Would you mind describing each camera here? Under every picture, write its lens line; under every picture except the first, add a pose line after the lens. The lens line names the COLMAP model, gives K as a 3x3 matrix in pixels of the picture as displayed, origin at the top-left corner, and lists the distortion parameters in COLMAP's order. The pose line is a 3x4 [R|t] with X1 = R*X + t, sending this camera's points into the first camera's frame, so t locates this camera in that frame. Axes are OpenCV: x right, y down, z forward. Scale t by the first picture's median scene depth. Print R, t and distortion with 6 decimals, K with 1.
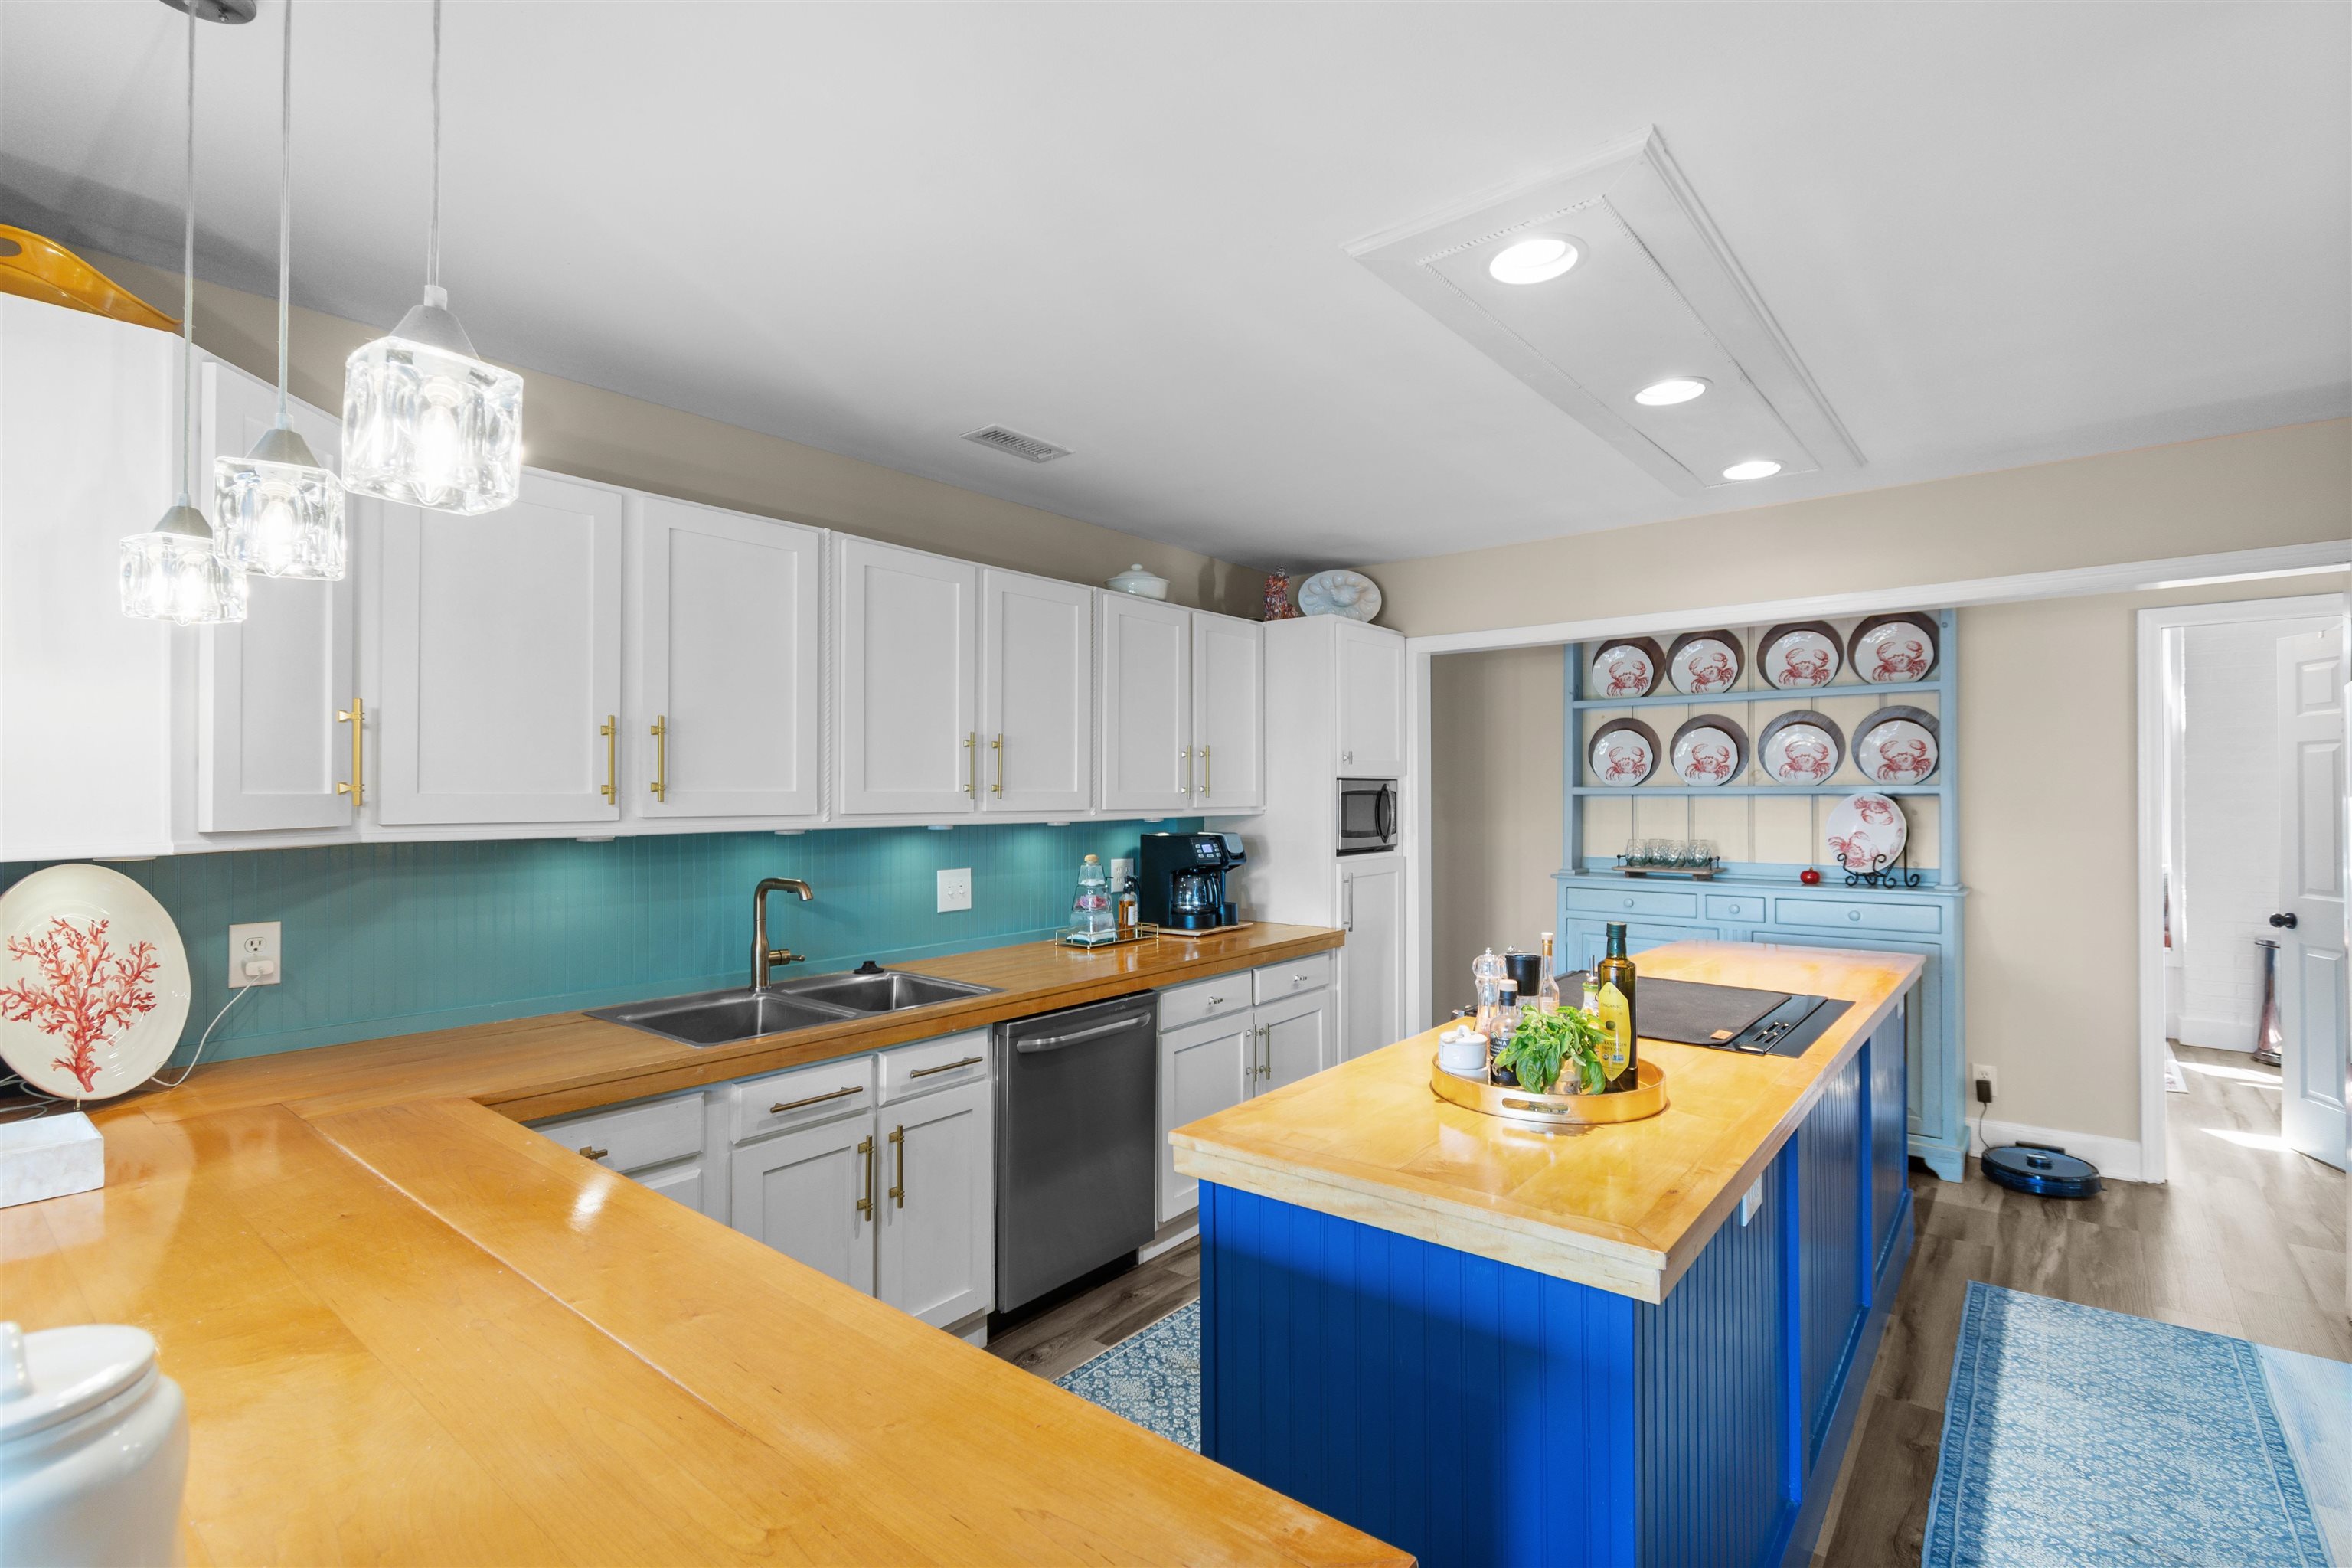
lens RADIAL K [[1077.3, 0, 1180.5], [0, 1077.3, 799.6], [0, 0, 1]] dist [0.002156, 0.000202]
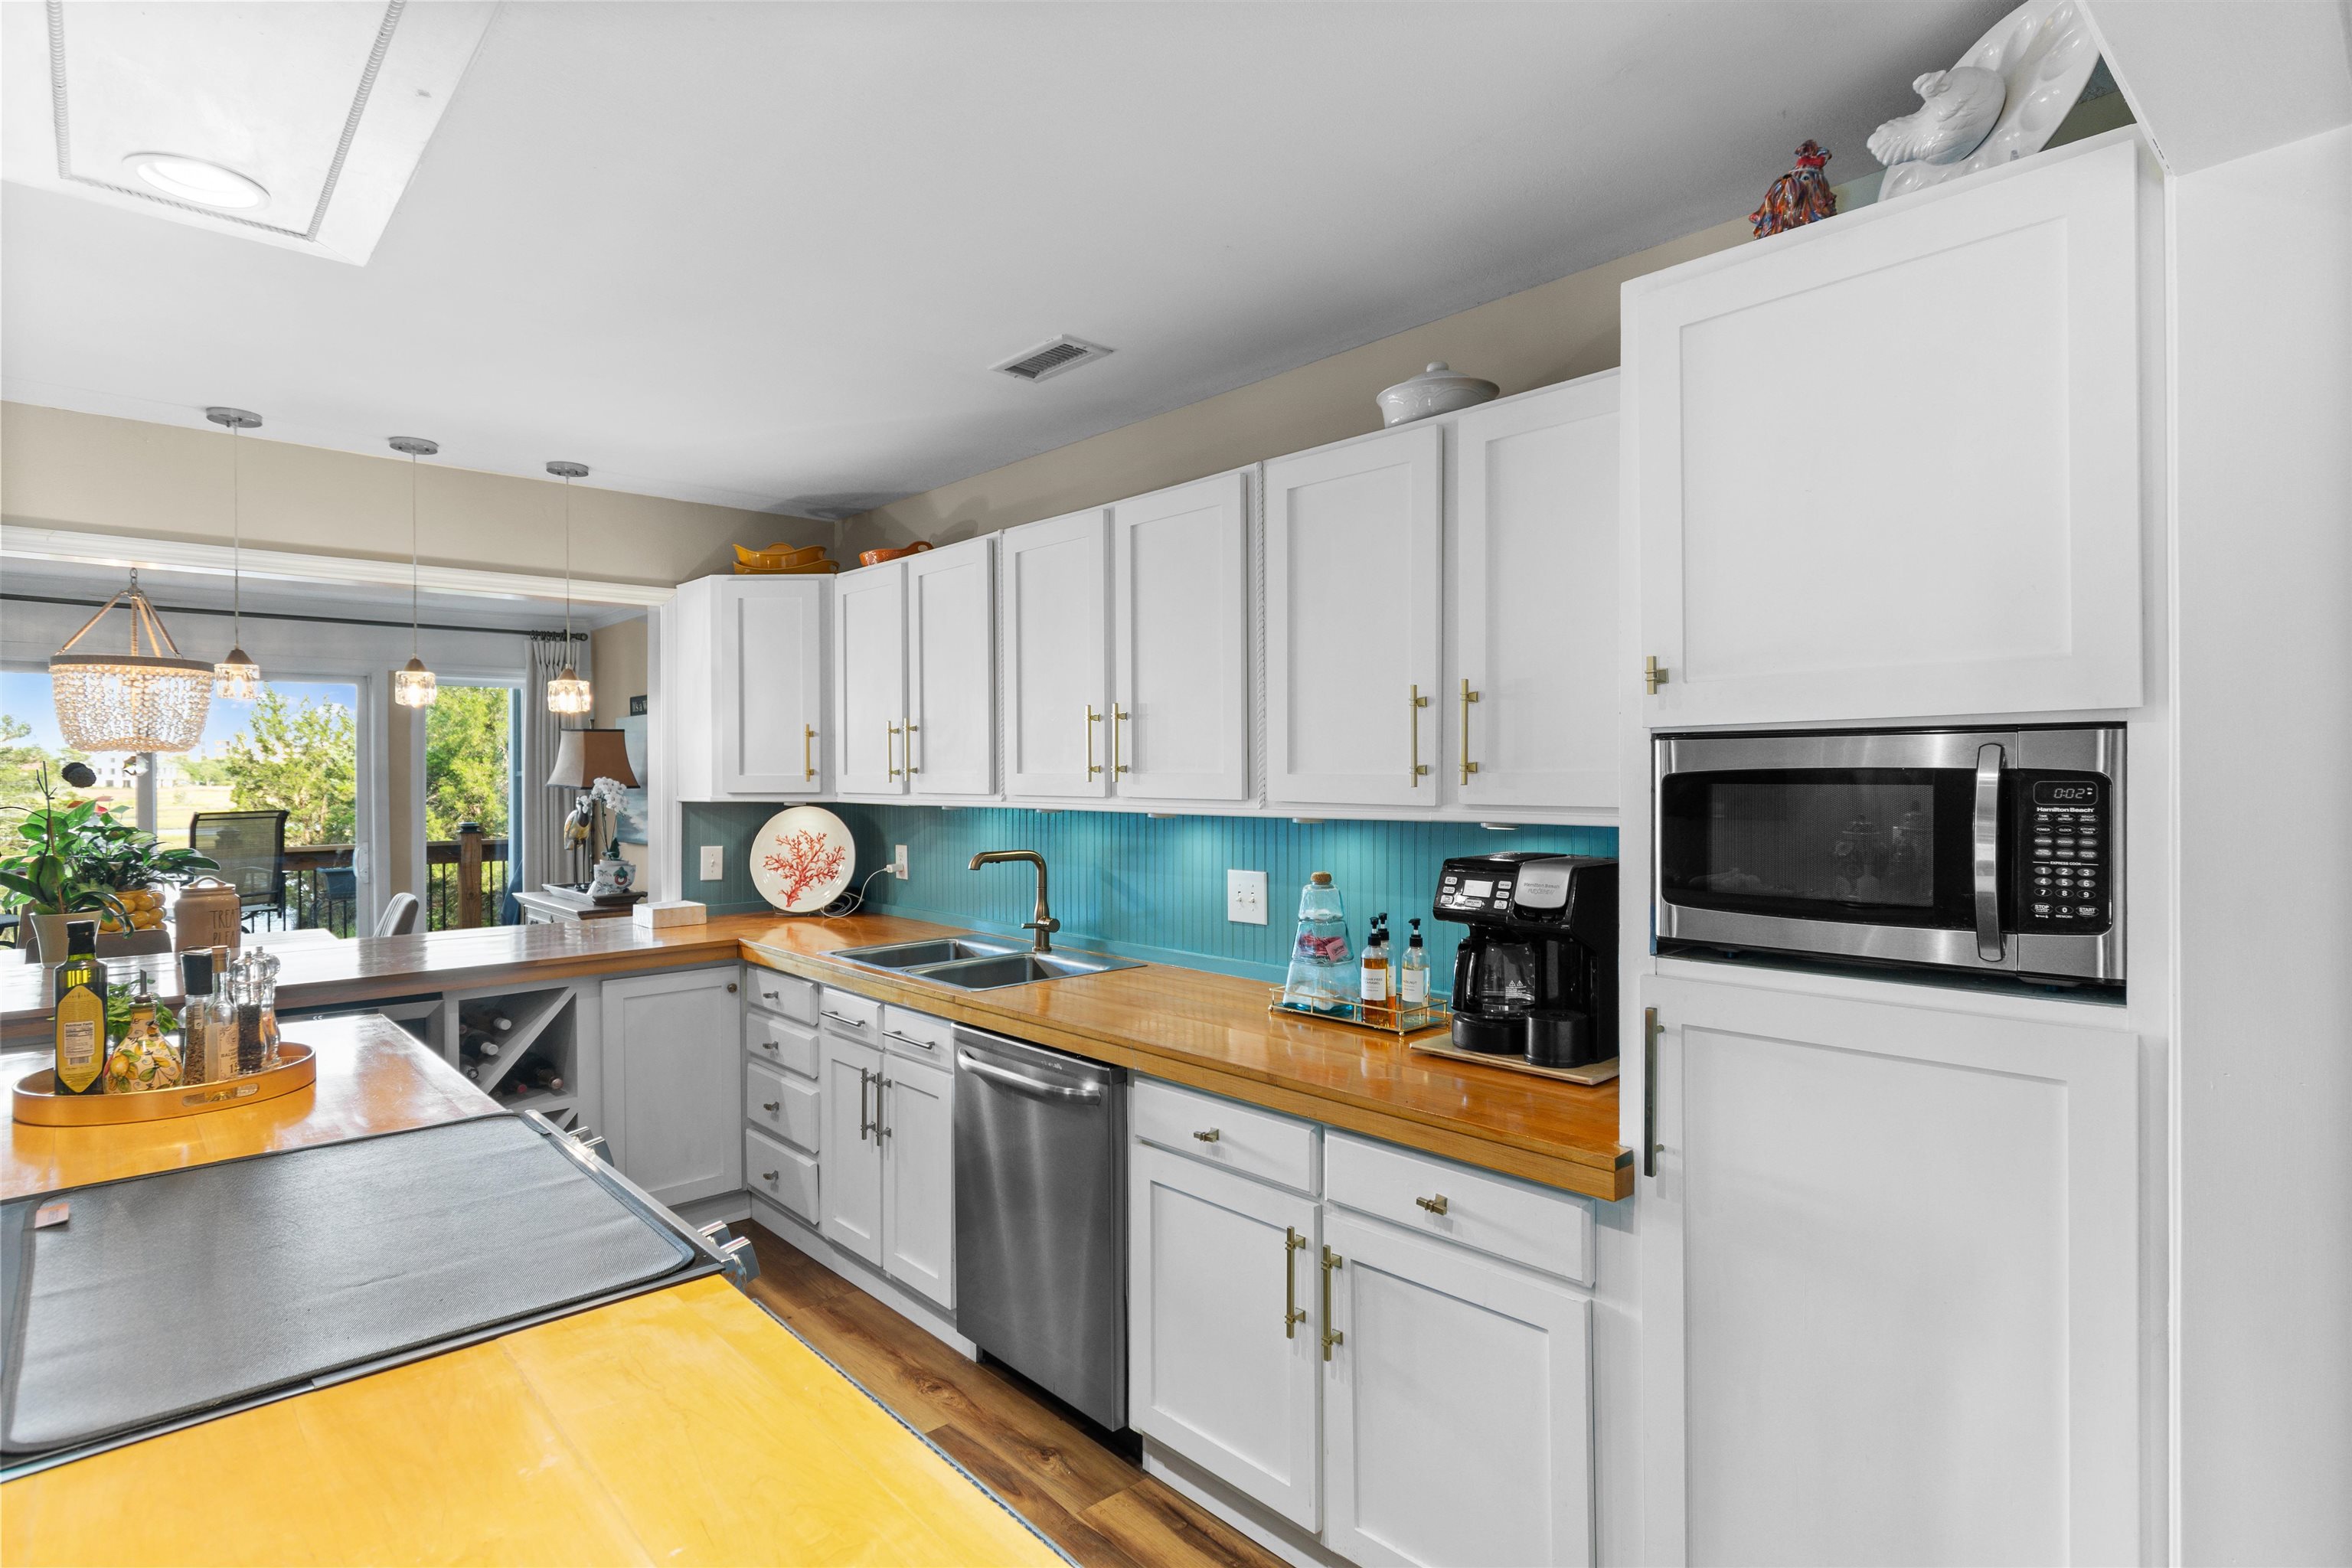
lens RADIAL K [[1220.5, 0, 1171.7], [0, 1220.5, 783.3], [0, 0, 1]] dist [-0.014192, 0.000340]
pose [[-0.155294, 0.012755, -0.987786, 0.704966], [-0.001656, 0.999912, 0.013172, -0.011140], [0.987867, 0.003681, -0.155259, 1.126476]]
